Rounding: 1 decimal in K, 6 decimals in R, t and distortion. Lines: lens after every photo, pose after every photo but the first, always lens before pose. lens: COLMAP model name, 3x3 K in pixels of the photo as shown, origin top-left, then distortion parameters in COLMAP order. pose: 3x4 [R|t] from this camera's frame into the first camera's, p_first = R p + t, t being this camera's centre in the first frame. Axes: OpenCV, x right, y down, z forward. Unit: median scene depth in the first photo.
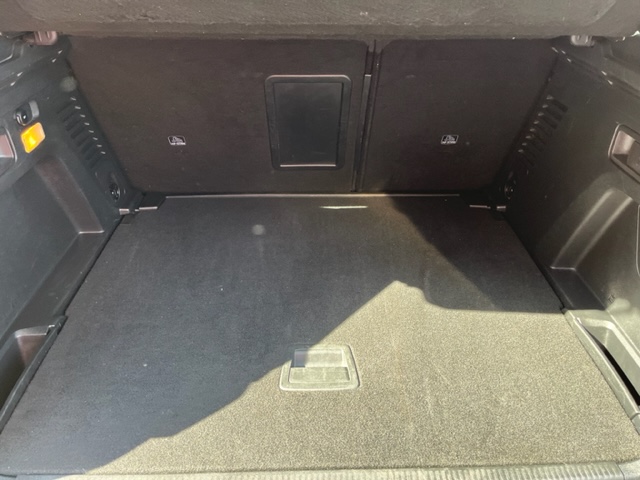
lens RADIAL K [[484.2, 0, 321.0], [0, 484.2, 234.0], [0, 0, 1]] dist [0.071206, -0.104646]
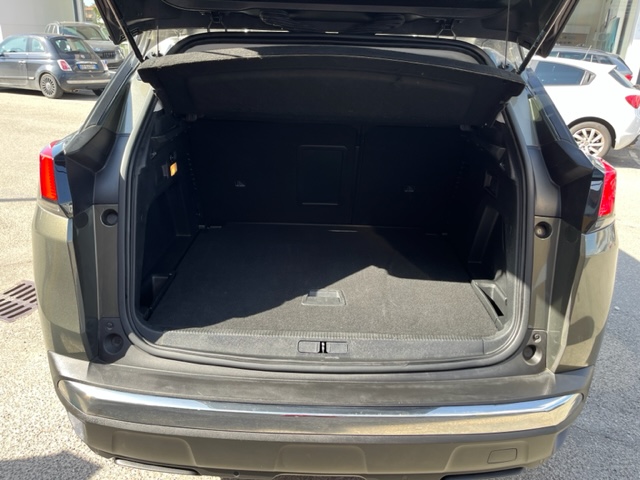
lens RADIAL K [[484.2, 0, 320.2], [0, 484.2, 229.1], [0, 0, 1]] dist [0.071206, -0.104646]
pose [[0.999278, 0.034137, -0.016668, 0.004560], [-0.036787, 0.979044, -0.200296, 0.368512], [0.009481, 0.200765, 0.979594, -0.744353]]
